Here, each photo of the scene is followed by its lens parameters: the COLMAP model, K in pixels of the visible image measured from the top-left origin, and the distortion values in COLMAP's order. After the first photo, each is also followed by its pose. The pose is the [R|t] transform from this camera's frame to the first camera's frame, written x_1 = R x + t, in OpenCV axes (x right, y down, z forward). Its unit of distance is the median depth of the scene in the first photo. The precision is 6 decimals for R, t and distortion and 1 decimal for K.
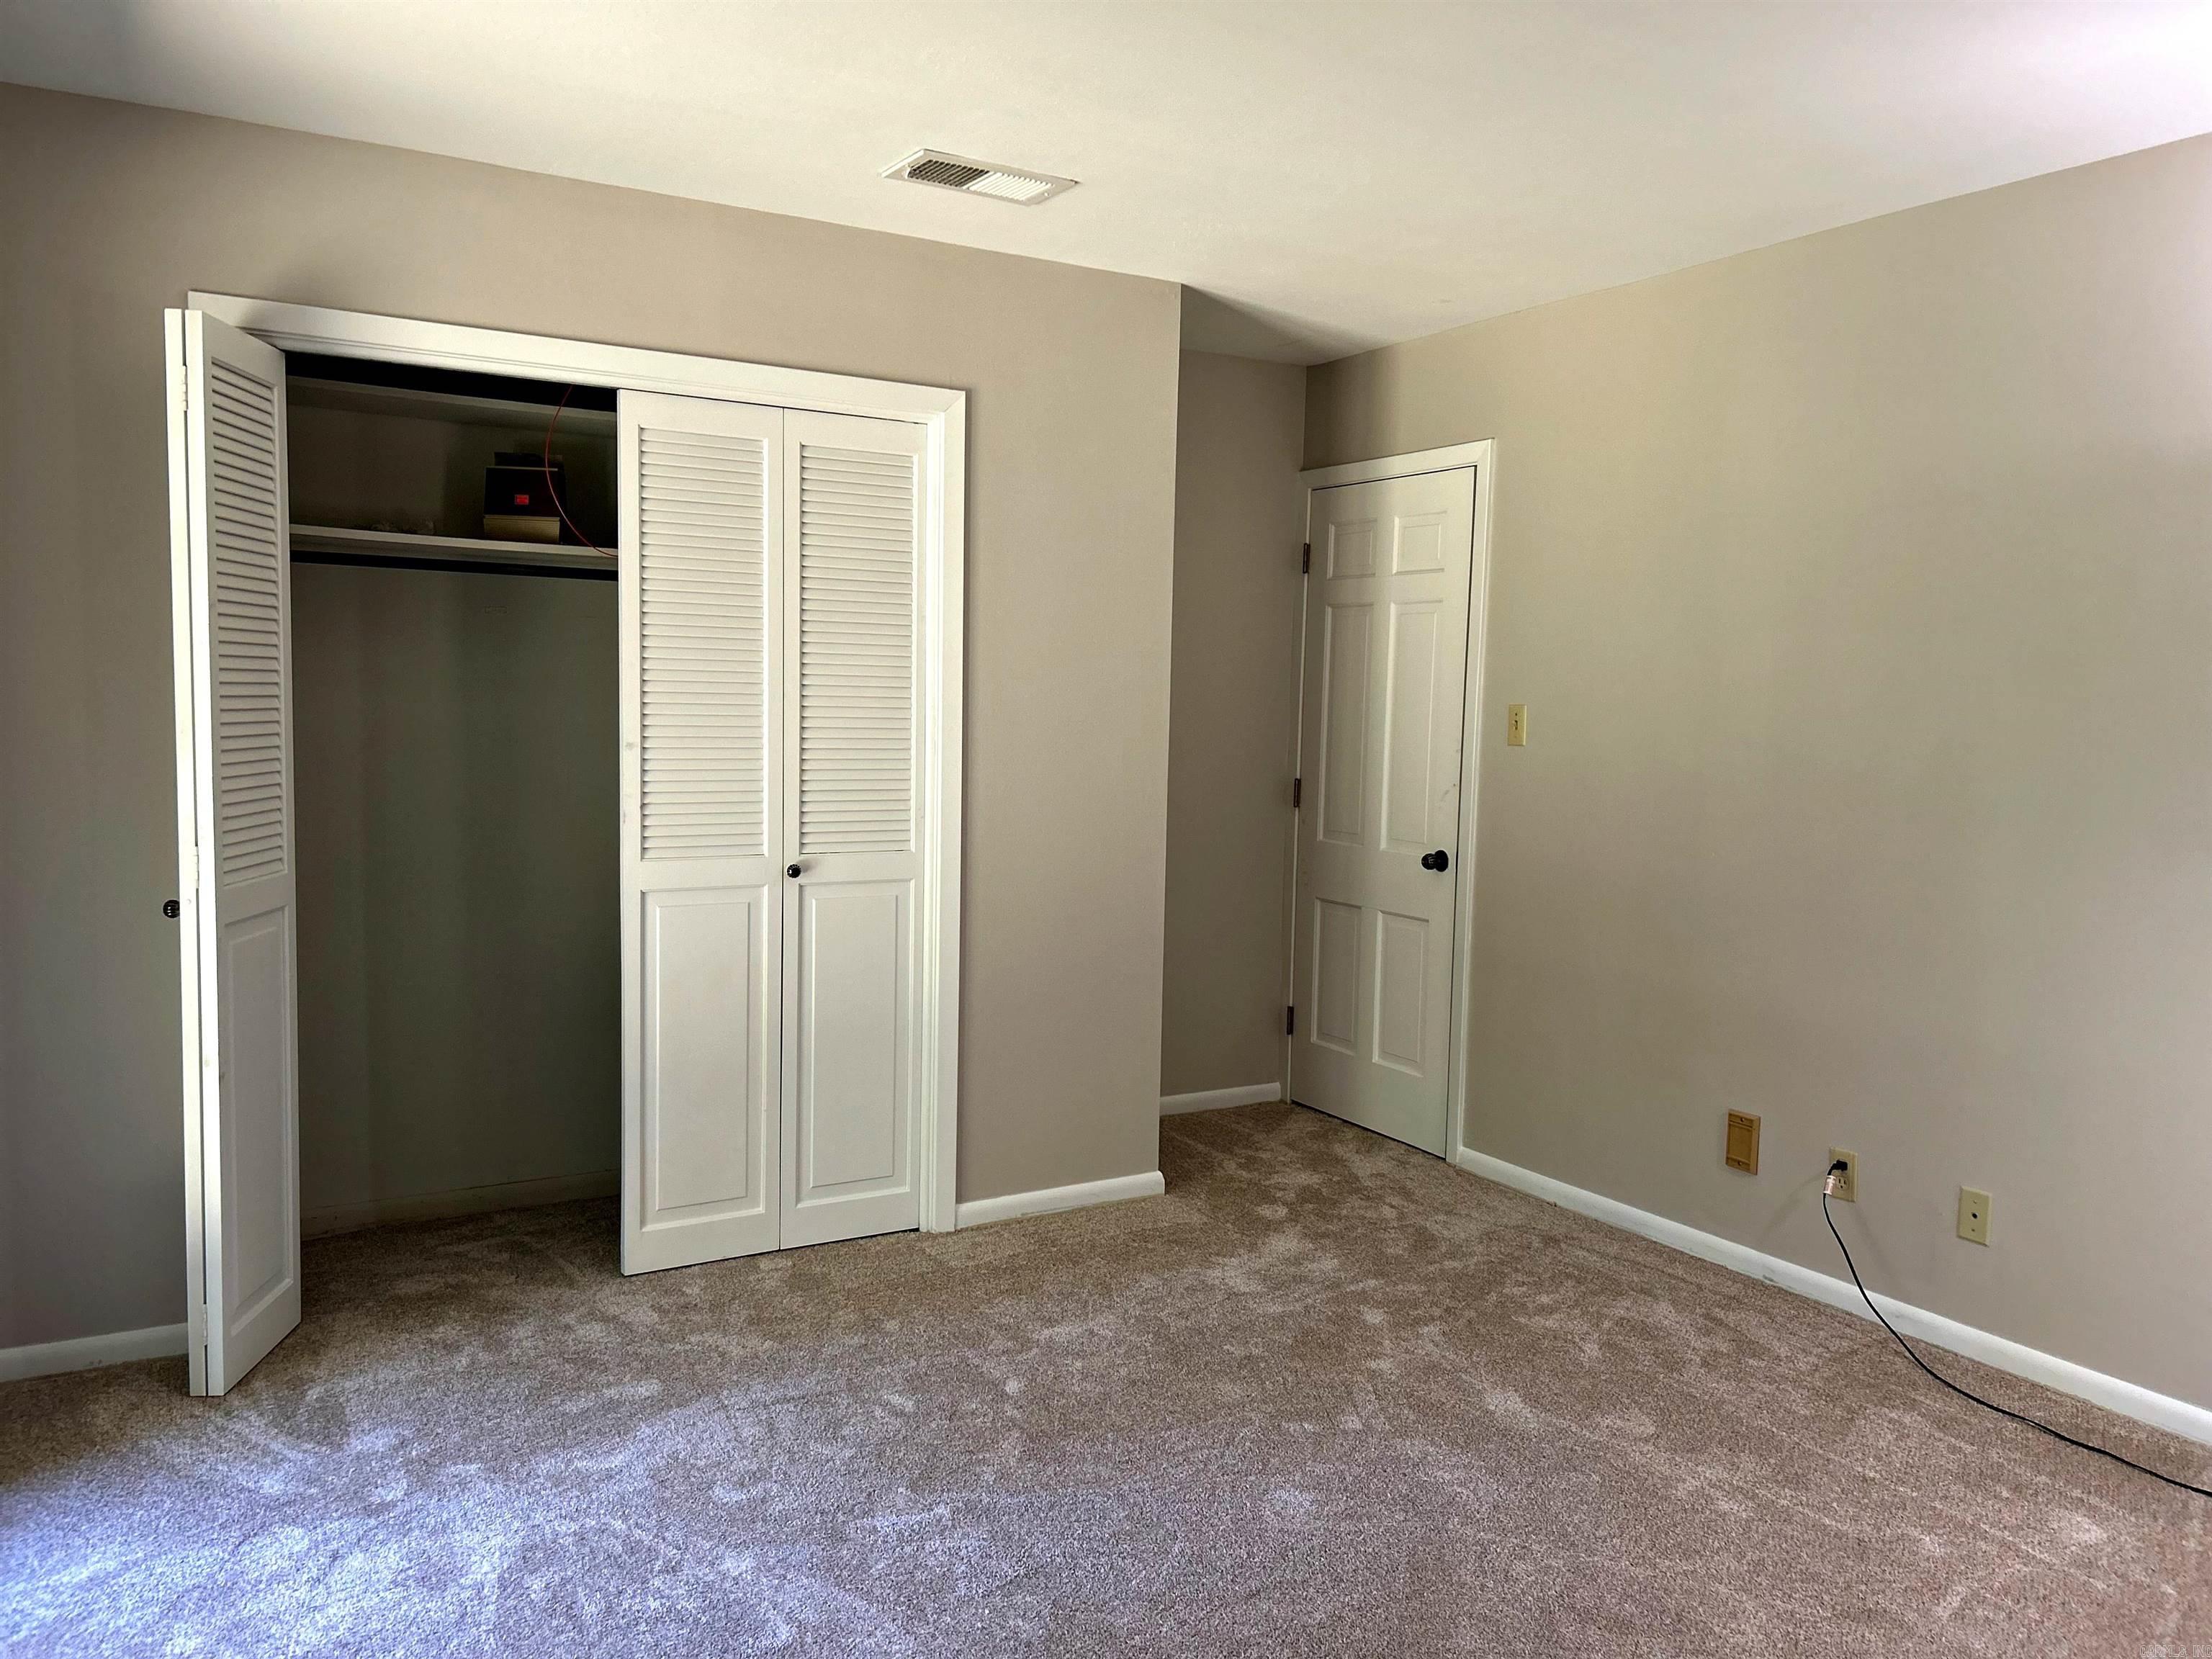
lens RADIAL K [[1656.4, 0, 1101.8], [0, 1656.4, 844.5], [0, 0, 1]] dist [0.049737, -0.046203]
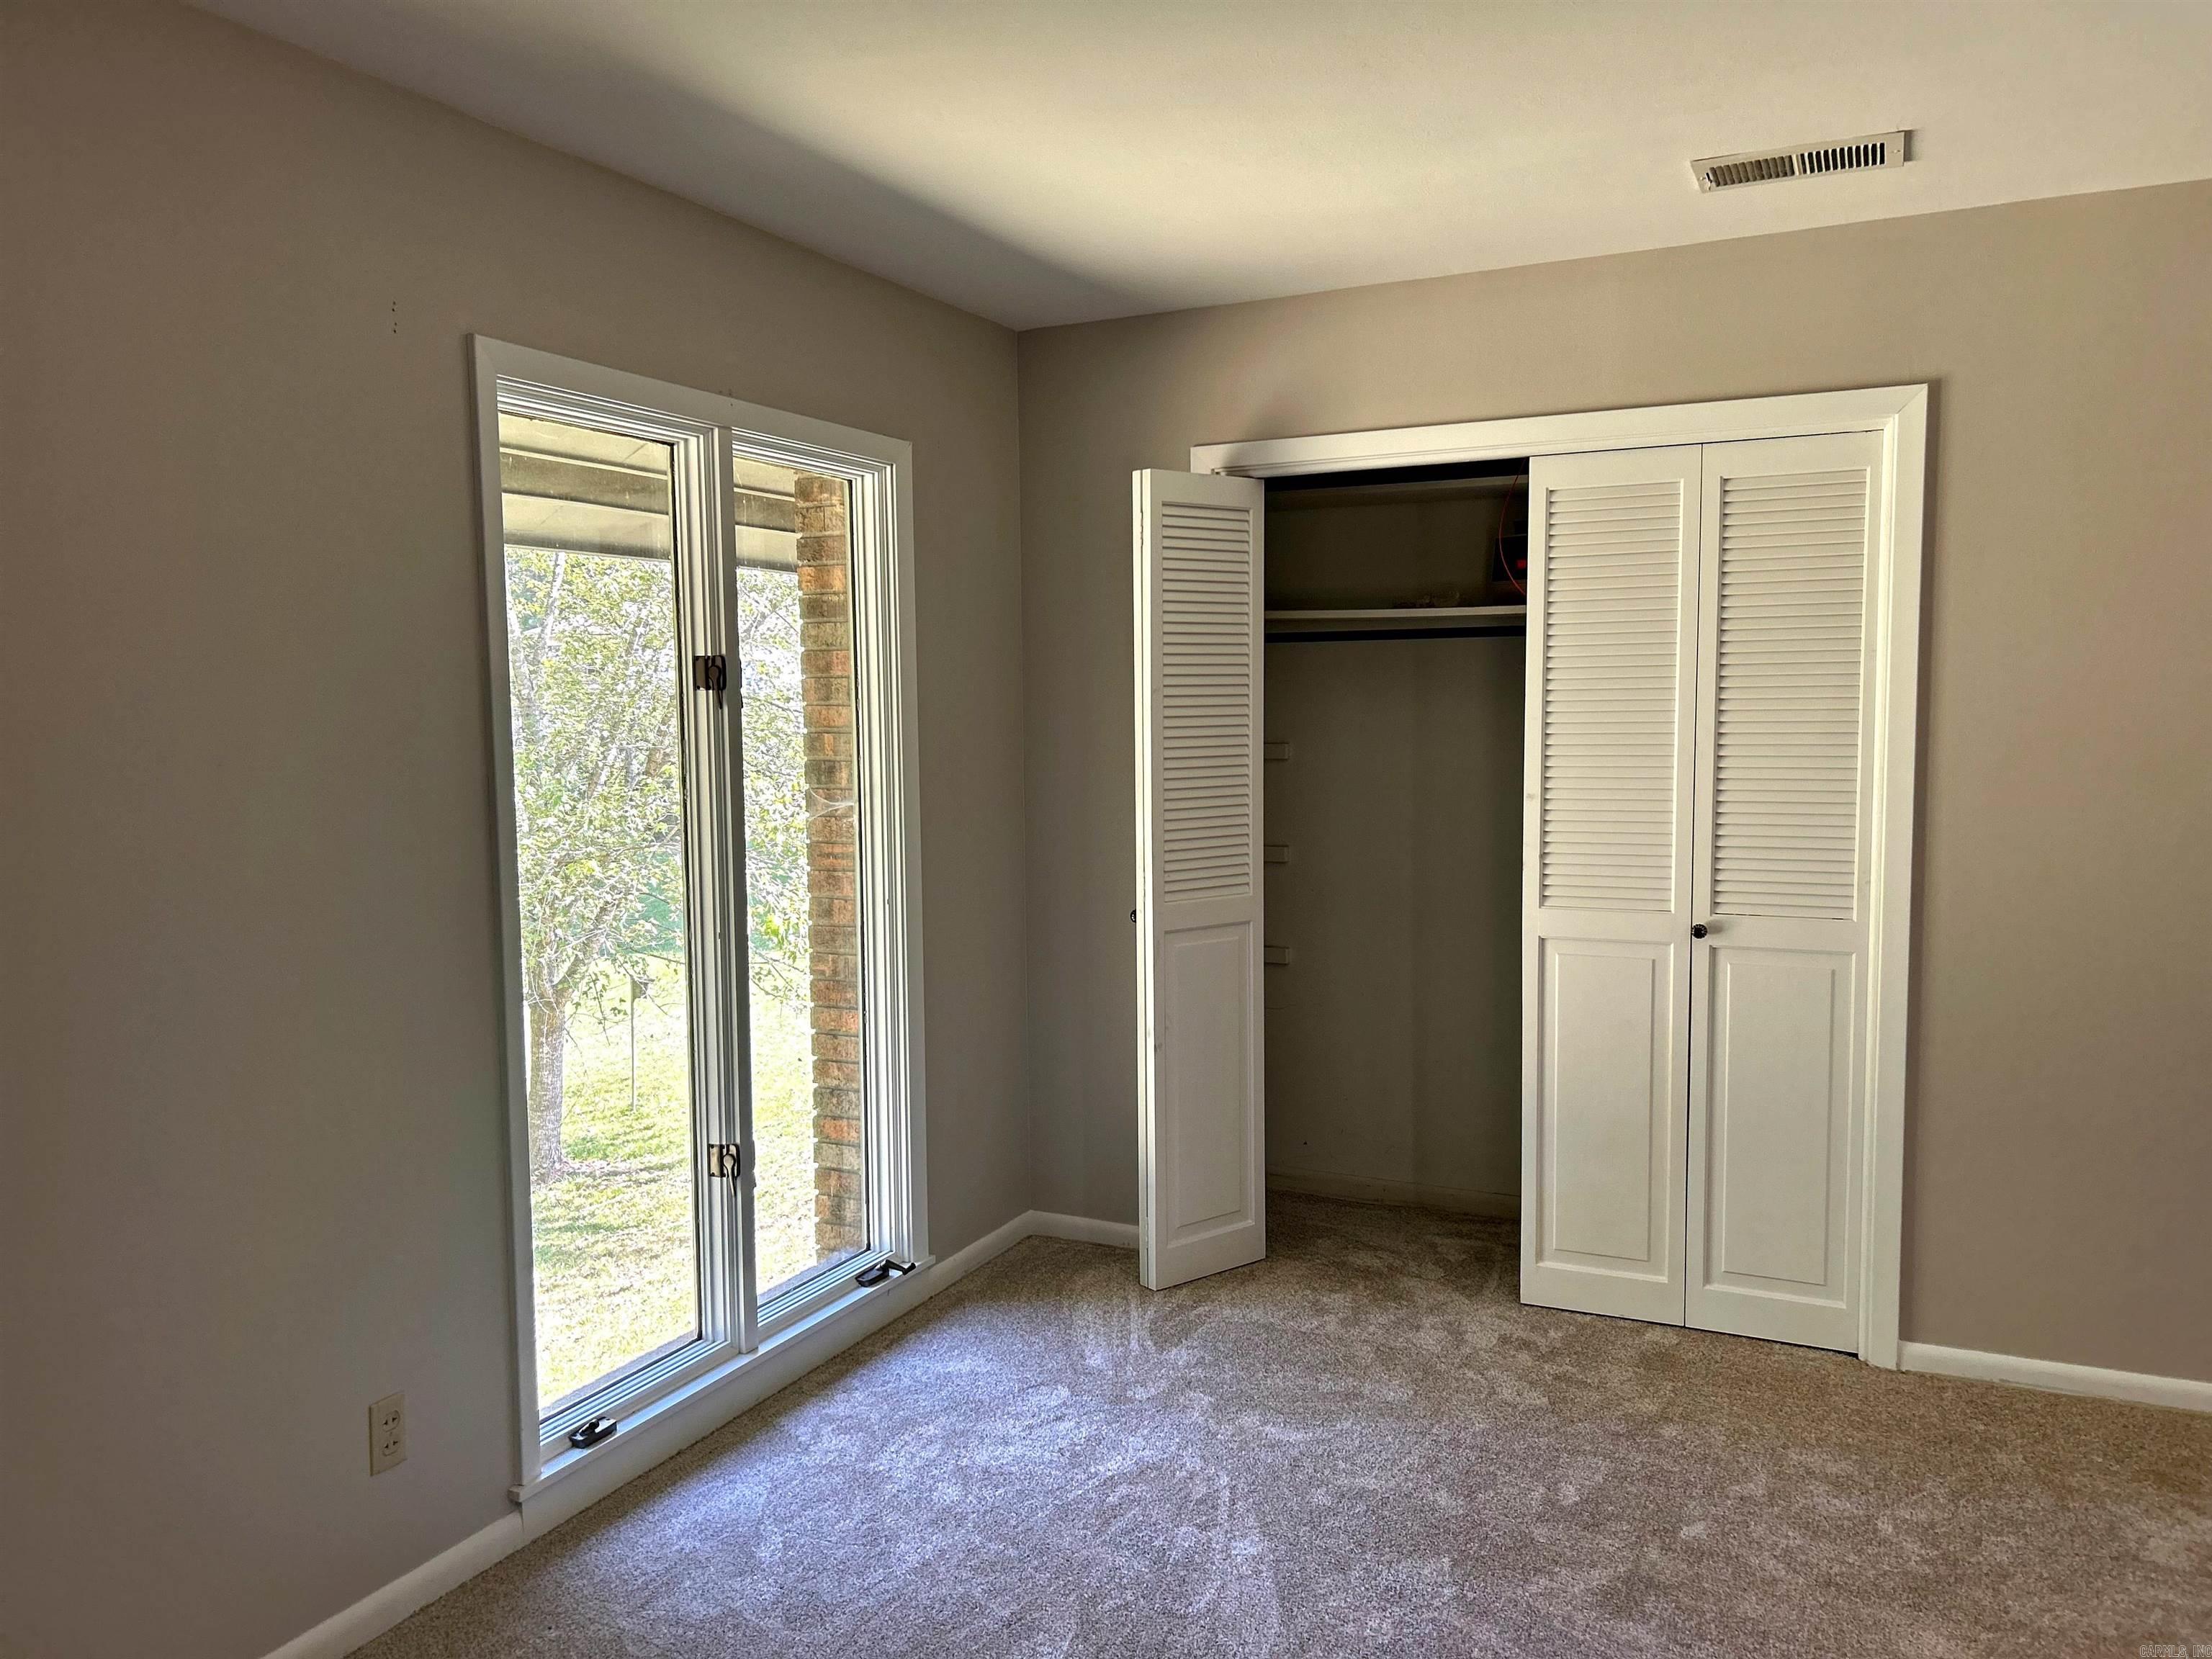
lens RADIAL K [[1656.4, 0, 1101.8], [0, 1656.4, 844.5], [0, 0, 1]] dist [0.049737, -0.046203]
pose [[0.548743, 0.046298, -0.834708, 0.425712], [-0.050963, 0.998461, 0.021877, -0.037403], [0.834436, 0.030535, 0.550258, 0.196943]]
